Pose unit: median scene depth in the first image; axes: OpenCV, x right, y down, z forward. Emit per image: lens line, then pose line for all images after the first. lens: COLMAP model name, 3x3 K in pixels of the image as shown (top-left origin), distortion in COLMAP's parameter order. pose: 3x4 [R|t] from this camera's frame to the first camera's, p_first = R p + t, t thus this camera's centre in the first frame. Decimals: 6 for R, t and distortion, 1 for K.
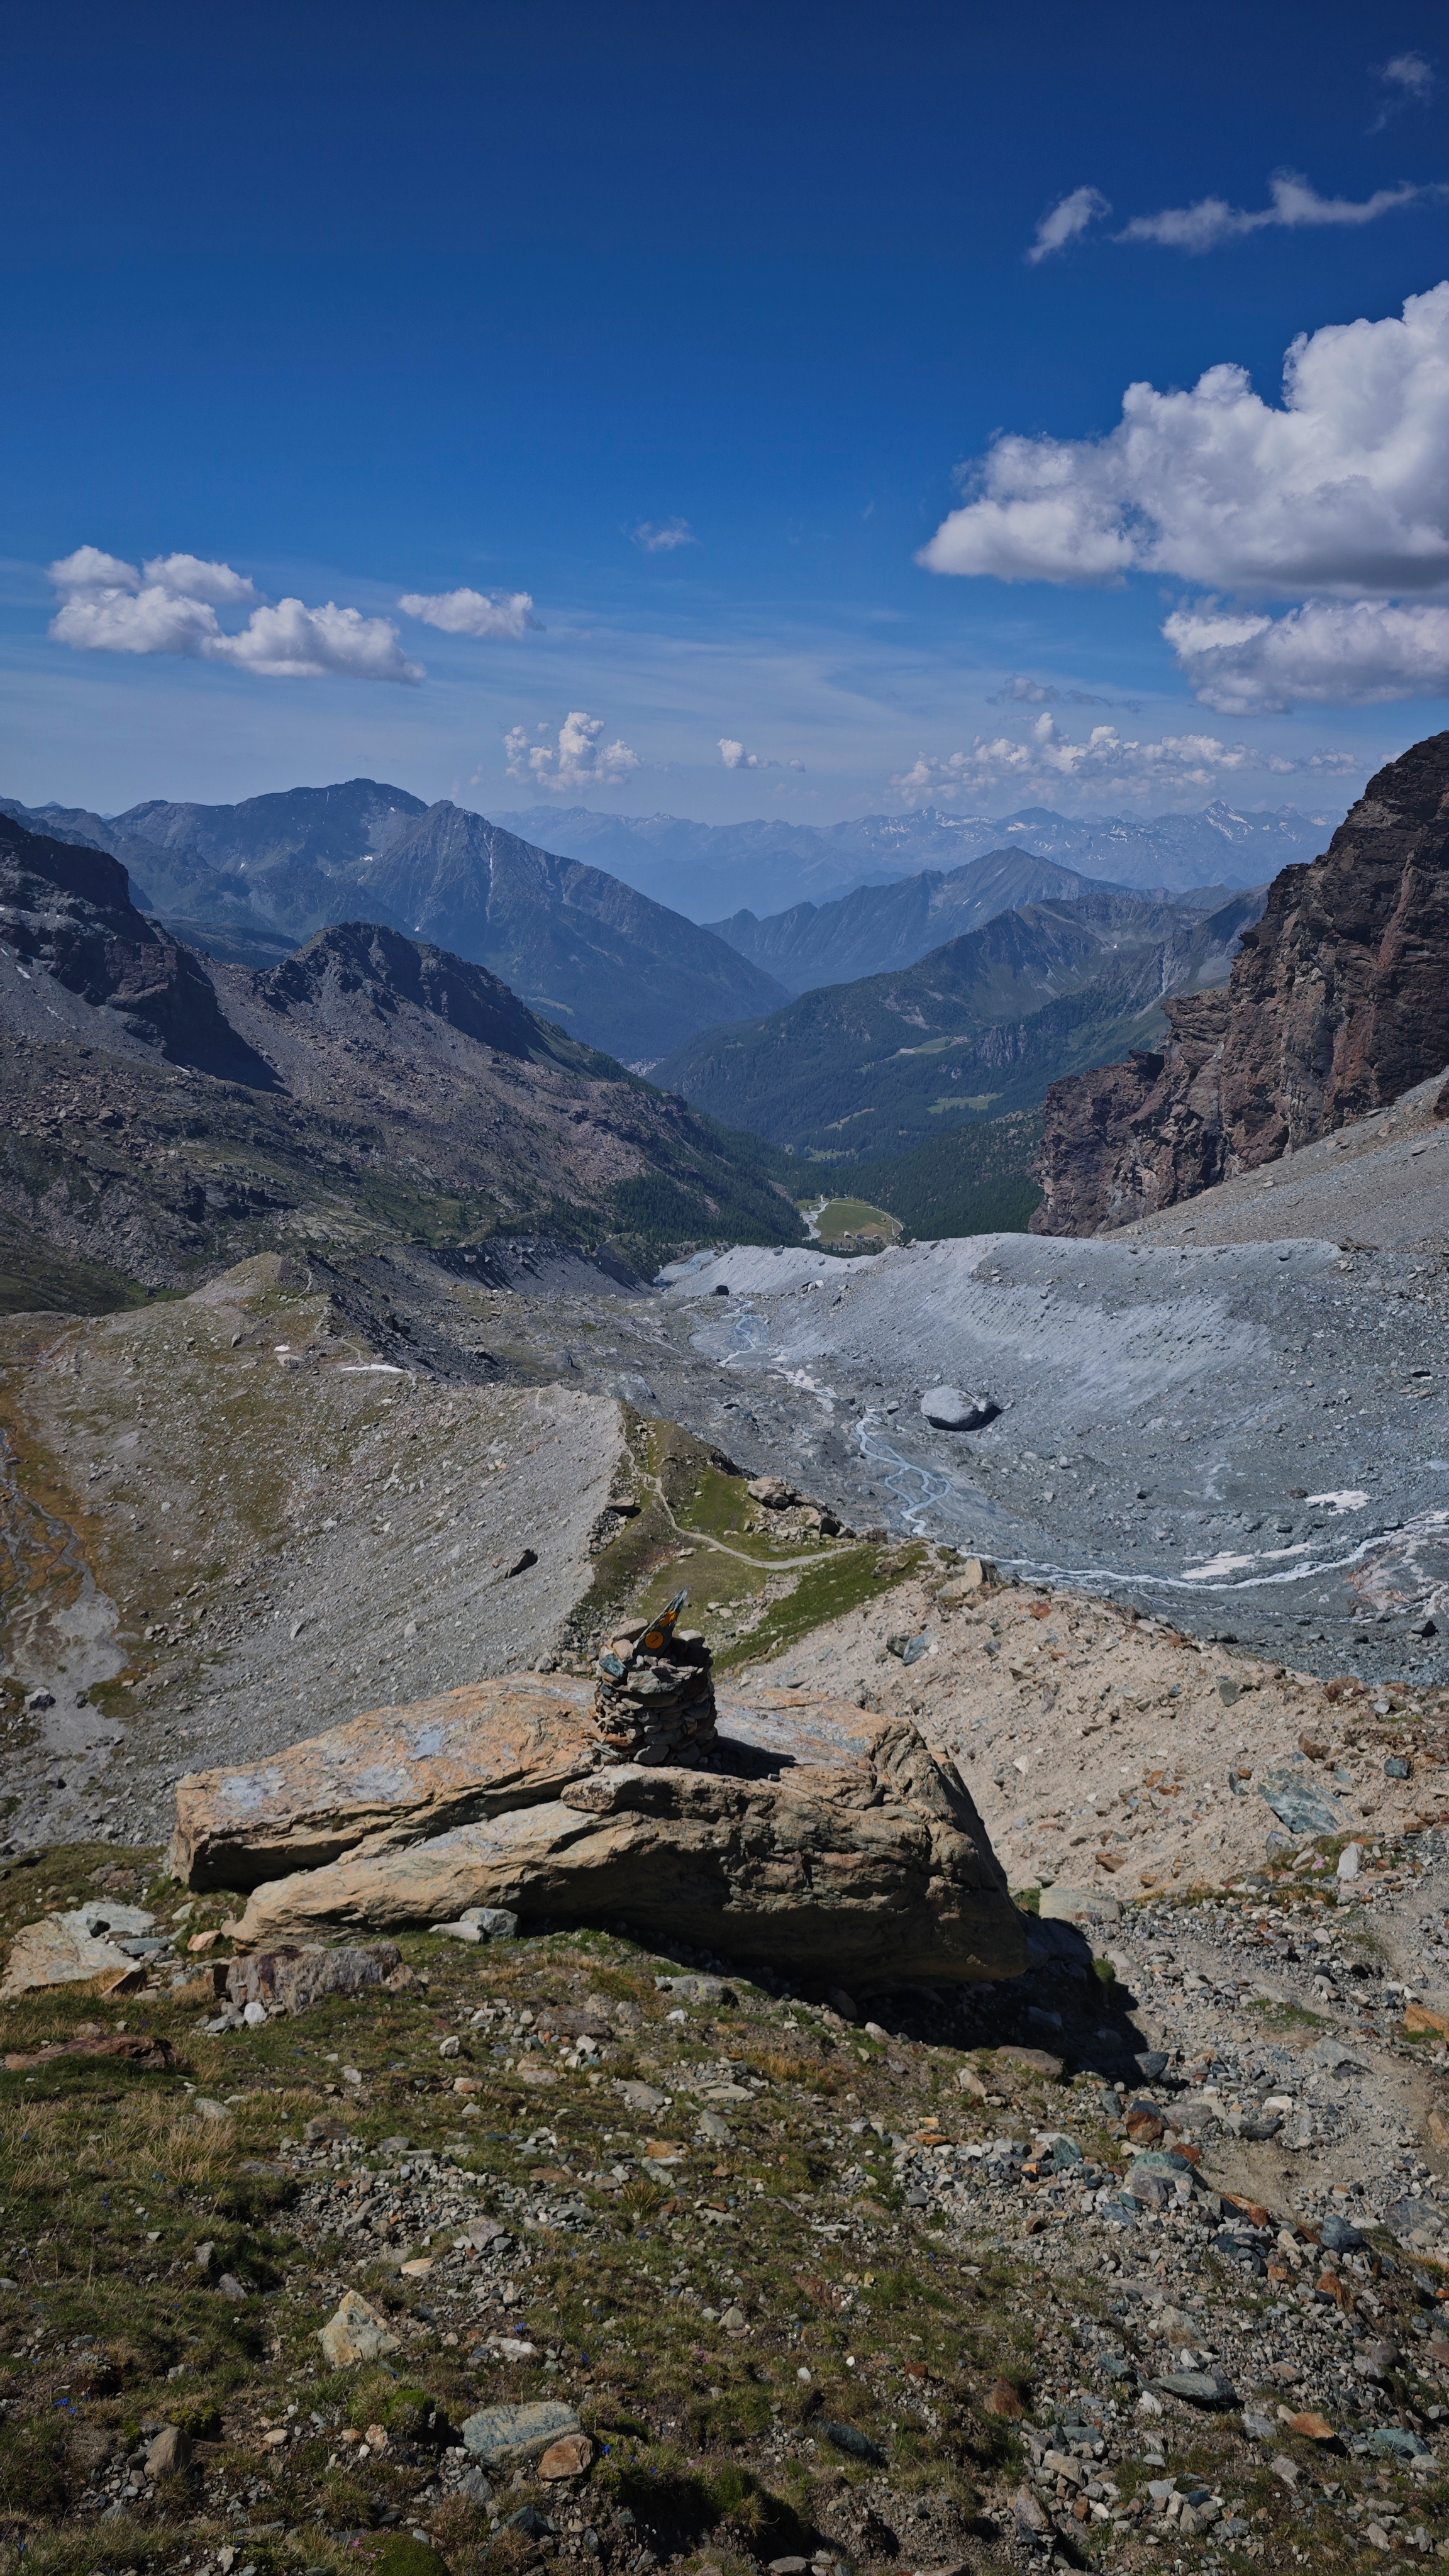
lens RADIAL K [[1724.2, 0, 736.6], [0, 1724.2, 1297.2], [0, 0, 1]] dist [0.047981, -0.033632]
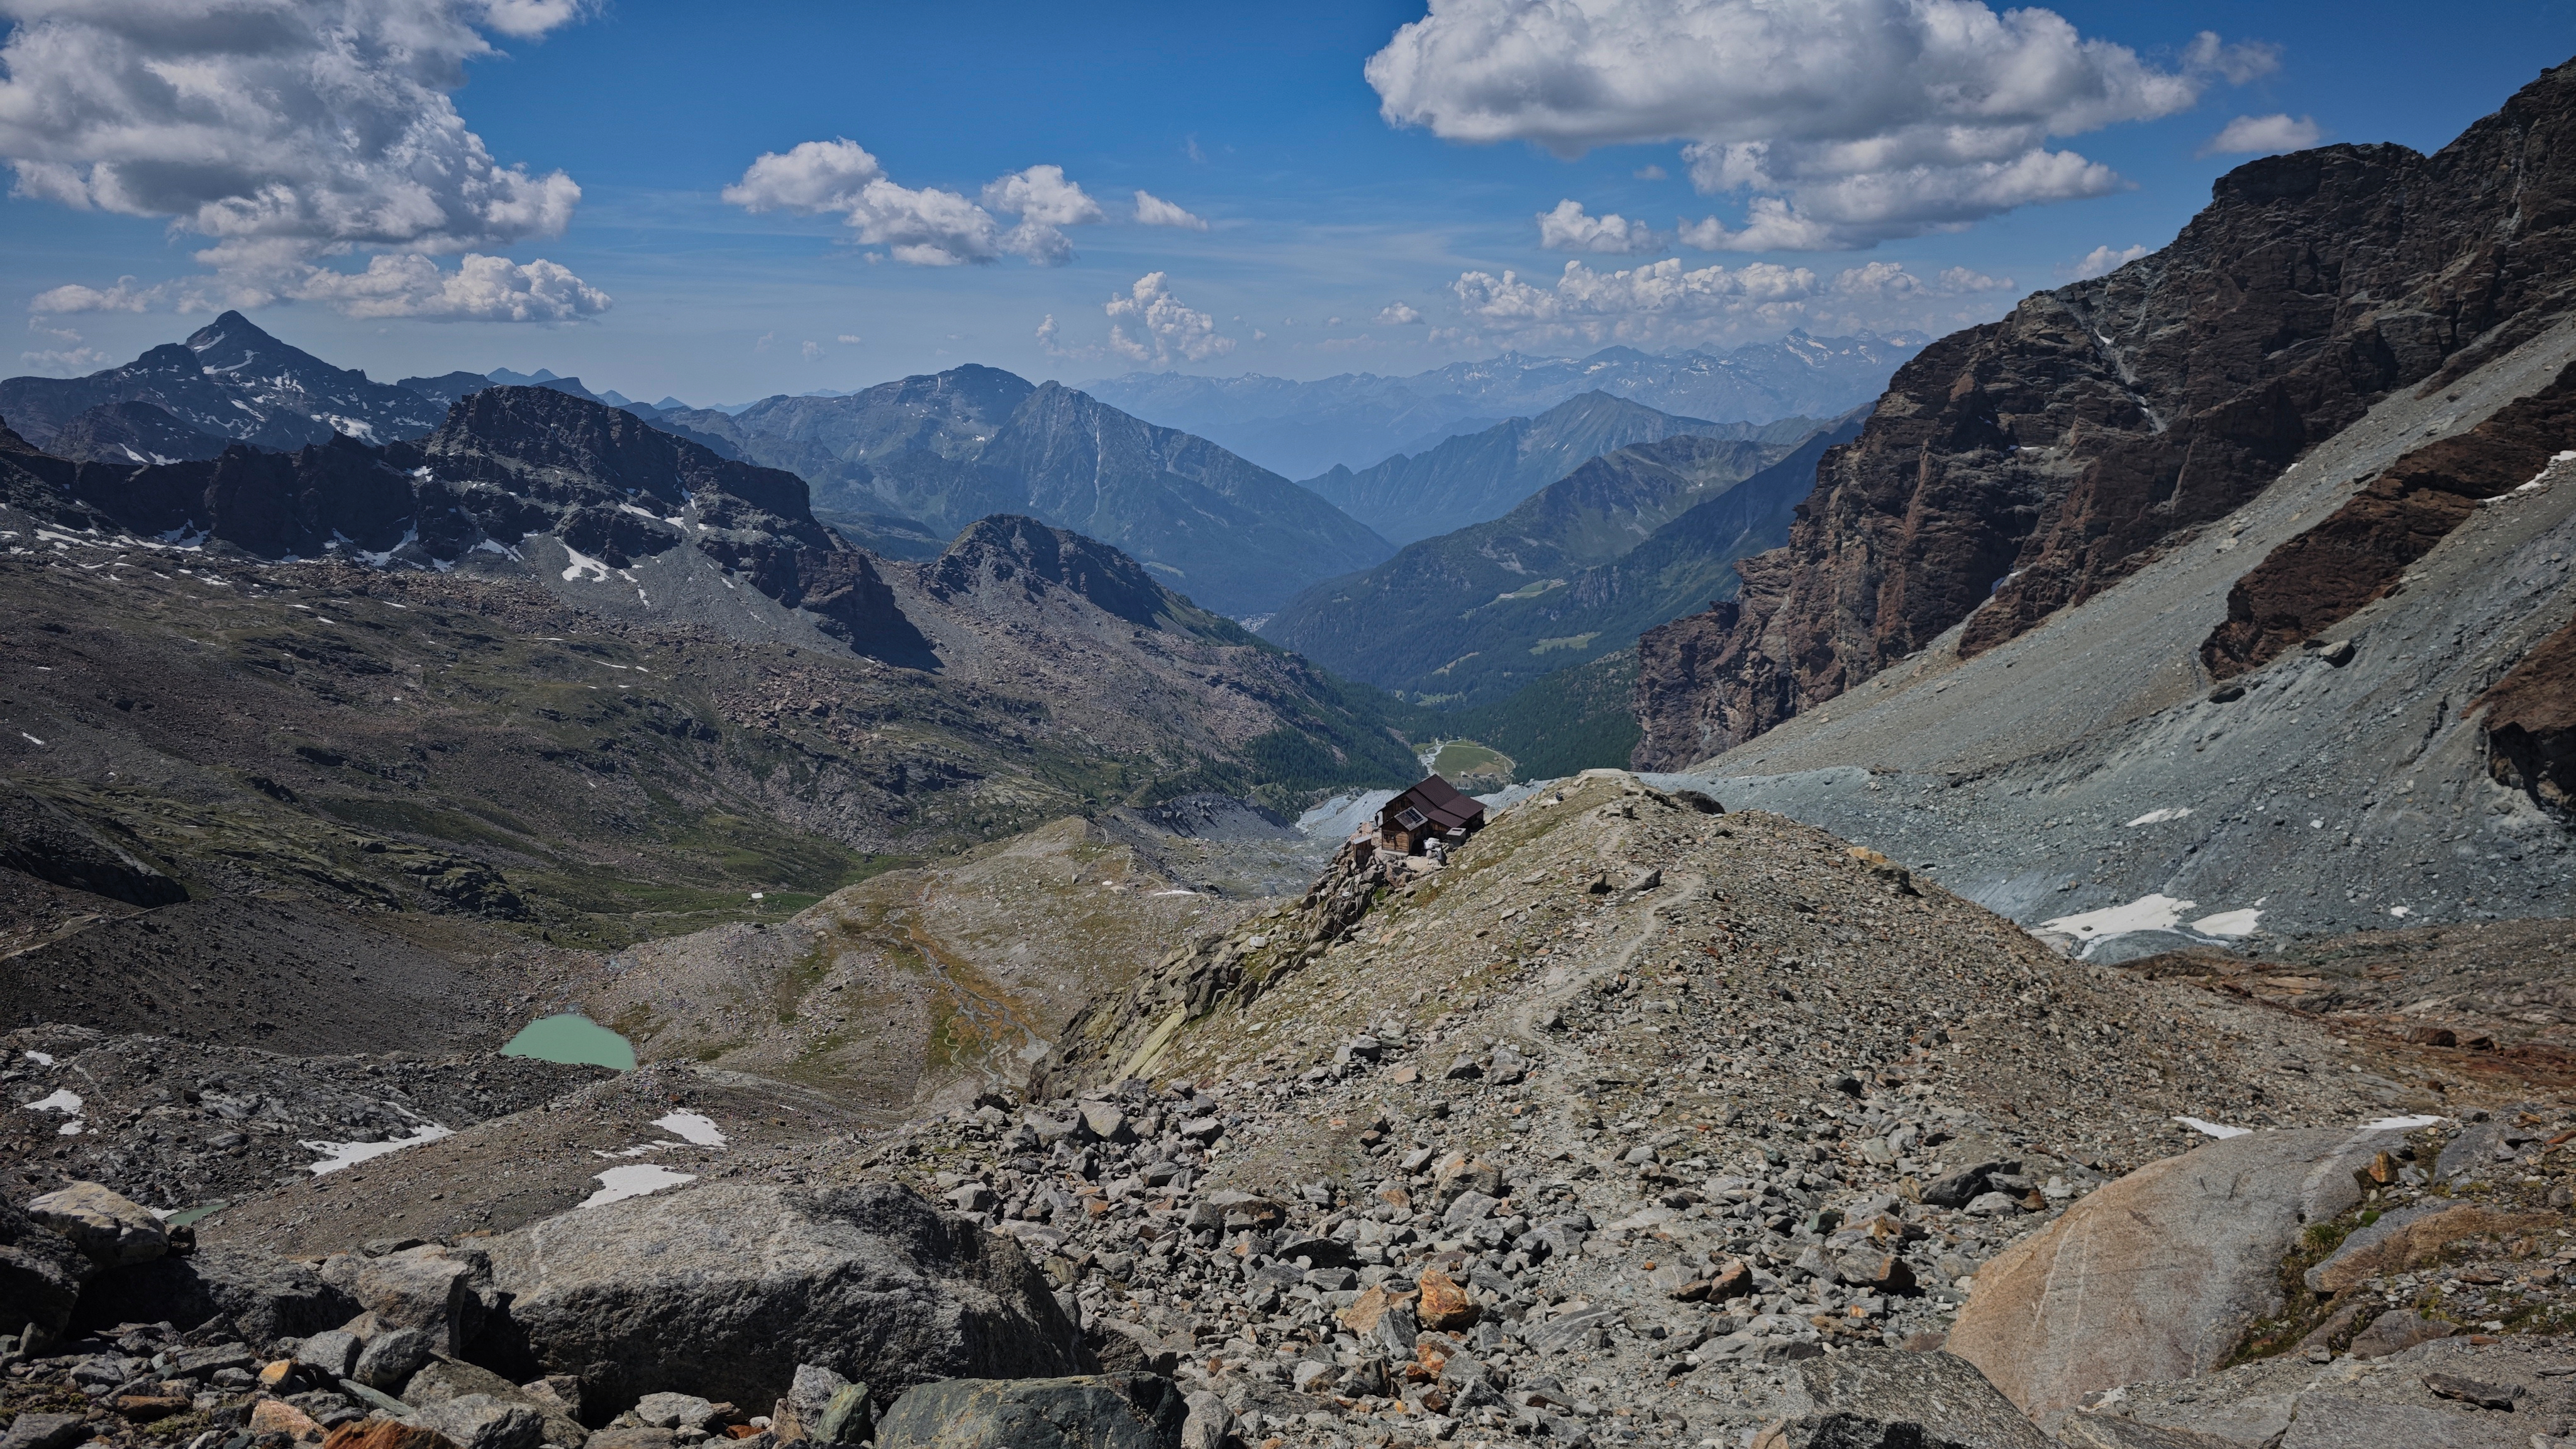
lens RADIAL K [[1724.2, 0, 1282.2], [0, 1724.2, 725.4], [0, 0, 1]] dist [0.047981, -0.033632]
pose [[0.998072, -0.052196, -0.033591, -0.014900], [0.049821, 0.996437, -0.068046, 0.000870], [0.037023, 0.066241, 0.997117, -0.106181]]
